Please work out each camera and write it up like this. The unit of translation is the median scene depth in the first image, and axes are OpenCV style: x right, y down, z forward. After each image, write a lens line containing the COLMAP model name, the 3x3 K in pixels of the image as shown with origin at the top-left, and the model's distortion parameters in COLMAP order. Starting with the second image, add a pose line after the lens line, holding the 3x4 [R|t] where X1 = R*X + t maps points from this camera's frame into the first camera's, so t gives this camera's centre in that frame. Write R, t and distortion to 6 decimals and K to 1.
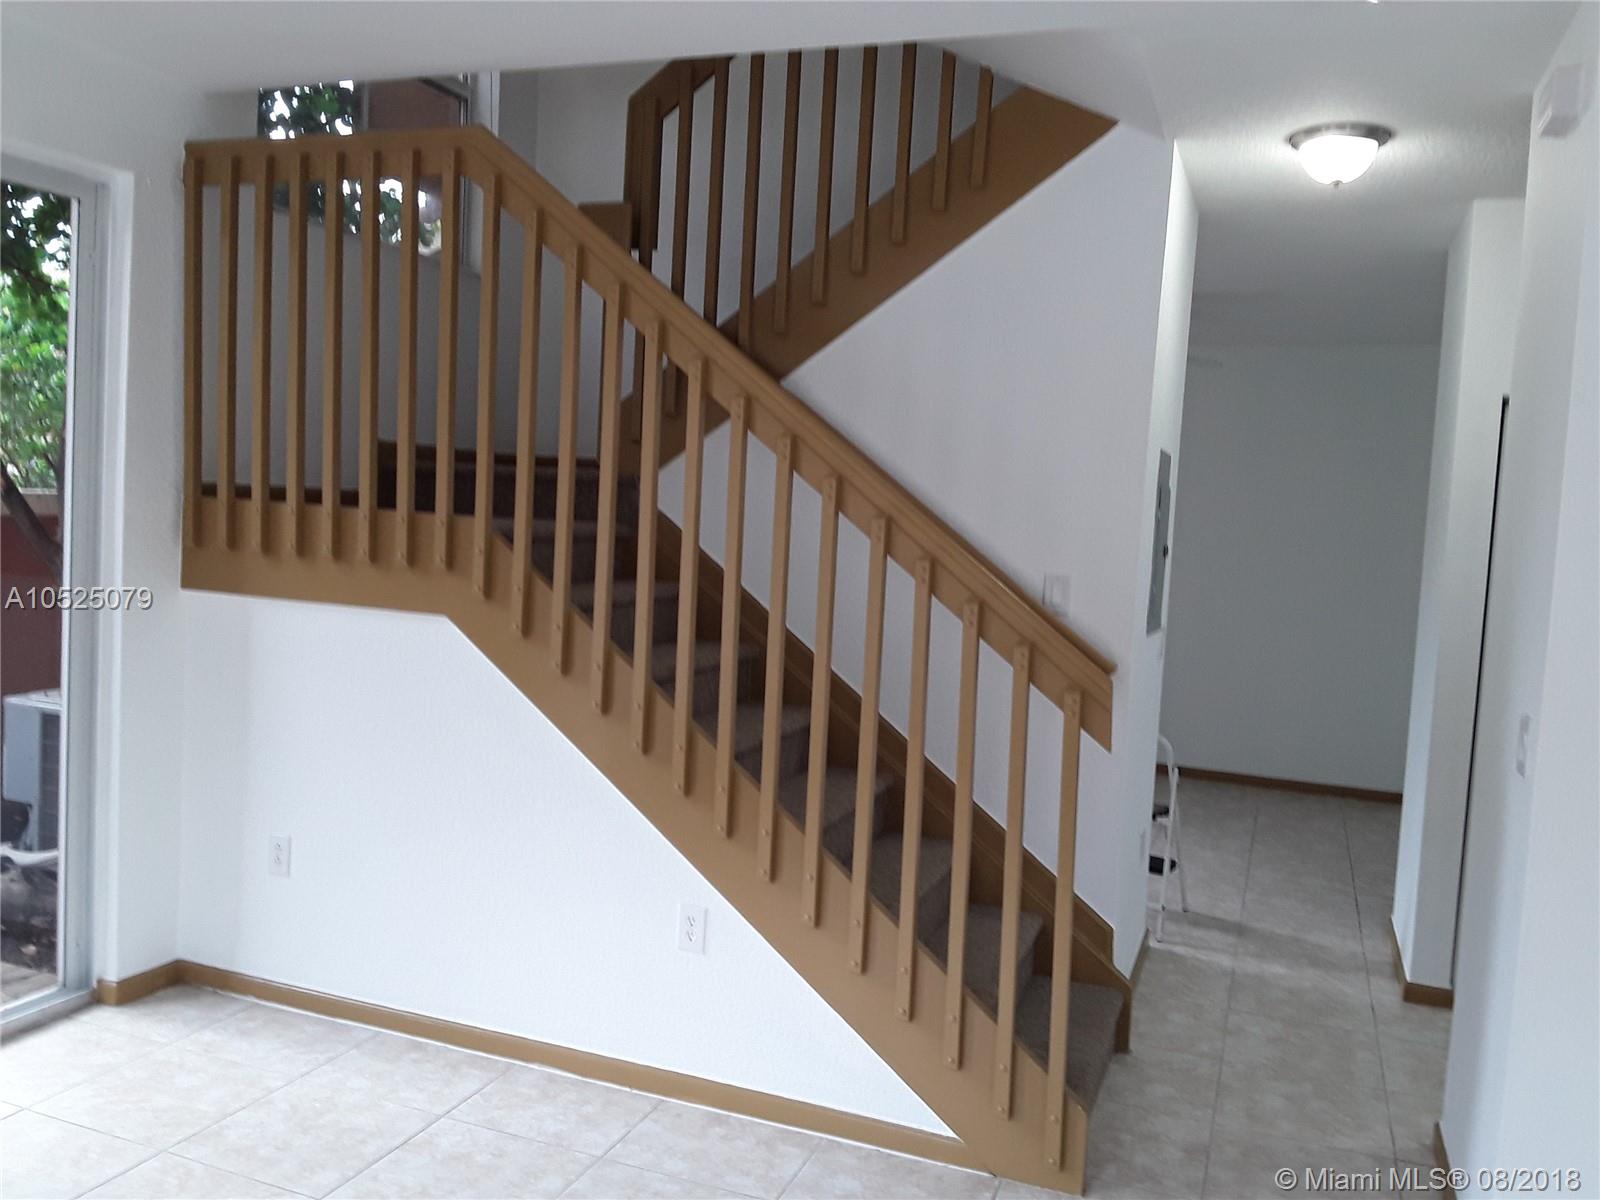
lens RADIAL K [[1288.9, 0, 799.3], [0, 1288.9, 575.4], [0, 0, 1]] dist [0.086267, -0.165747]
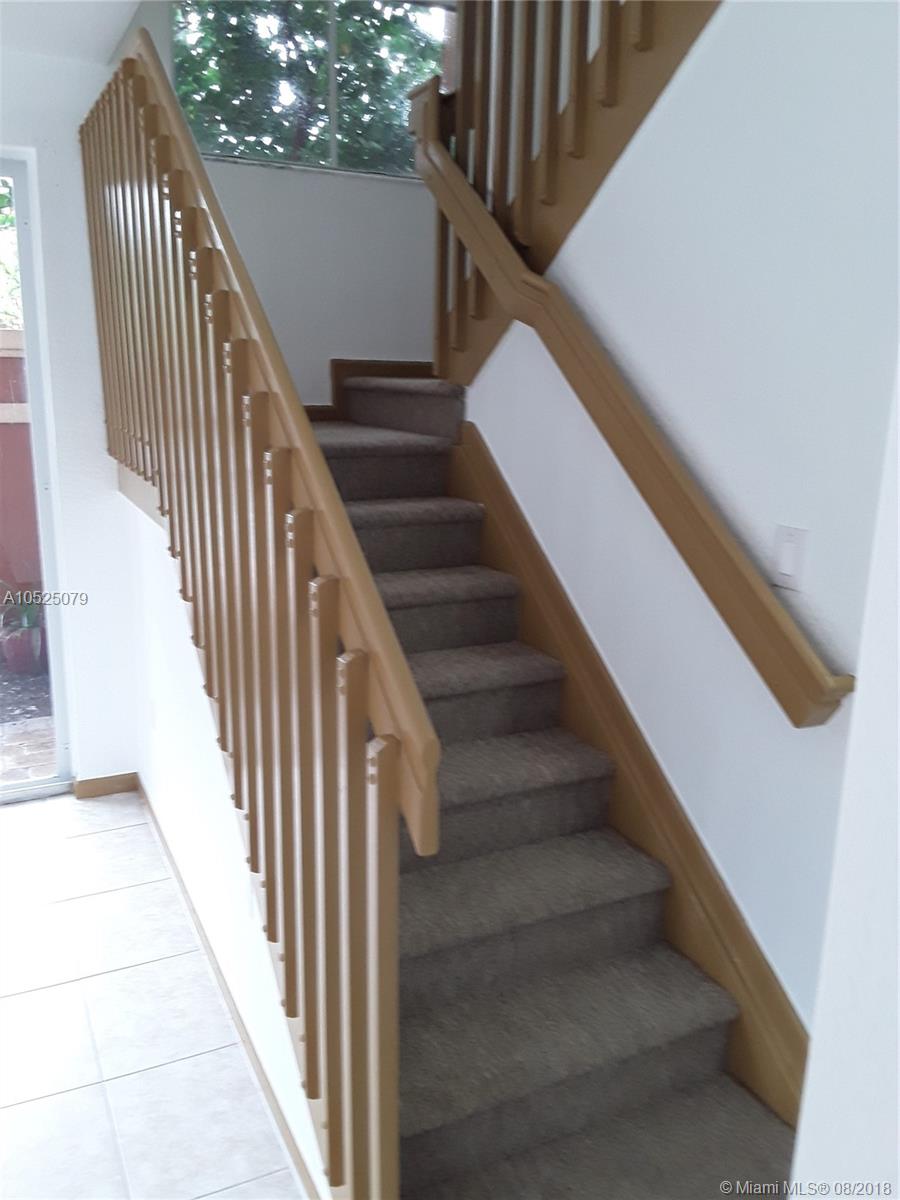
lens RADIAL K [[966.7, 0, 449.6], [0, 966.7, 604.7], [0, 0, 1]] dist [0.086267, -0.165747]
pose [[0.736171, 0.129210, -0.664347, 0.415258], [-0.024824, 0.986101, 0.164280, -0.047275], [0.676340, -0.104446, 0.729147, 0.535959]]
